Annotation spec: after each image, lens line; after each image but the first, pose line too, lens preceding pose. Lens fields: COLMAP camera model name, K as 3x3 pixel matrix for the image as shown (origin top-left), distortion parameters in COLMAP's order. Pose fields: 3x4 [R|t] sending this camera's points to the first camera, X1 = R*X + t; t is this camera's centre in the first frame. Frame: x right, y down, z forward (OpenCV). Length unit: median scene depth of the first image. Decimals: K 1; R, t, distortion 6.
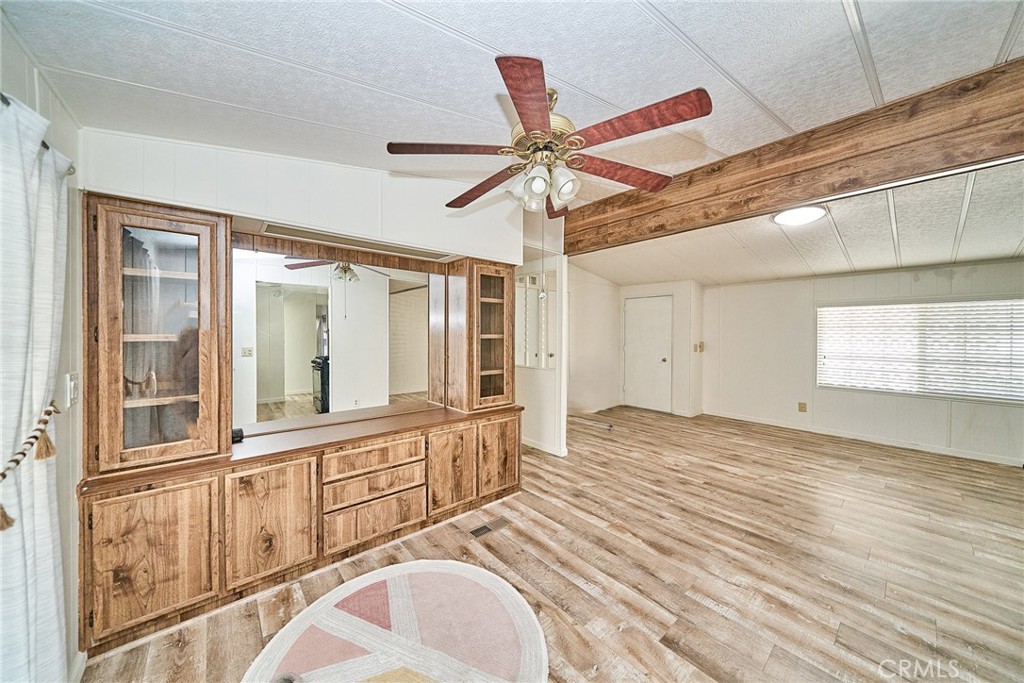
lens RADIAL K [[349.0, 0, 510.9], [0, 349.0, 336.0], [0, 0, 1]] dist [0.000644, 0.000020]
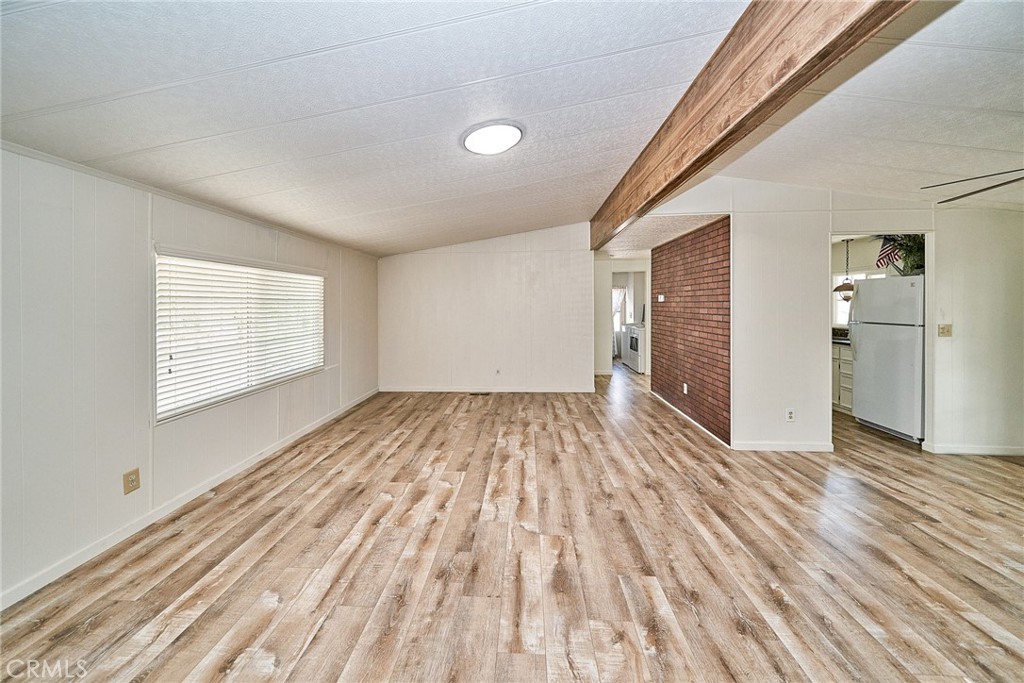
lens RADIAL K [[349.0, 0, 514.0], [0, 349.0, 305.0], [0, 0, 1]] dist [0.000644, 0.000020]
pose [[-0.707750, -0.000562, 0.706463, 0.346294], [0.010128, 0.999889, 0.010942, -0.022754], [-0.706390, 0.014900, -0.707666, 1.705290]]
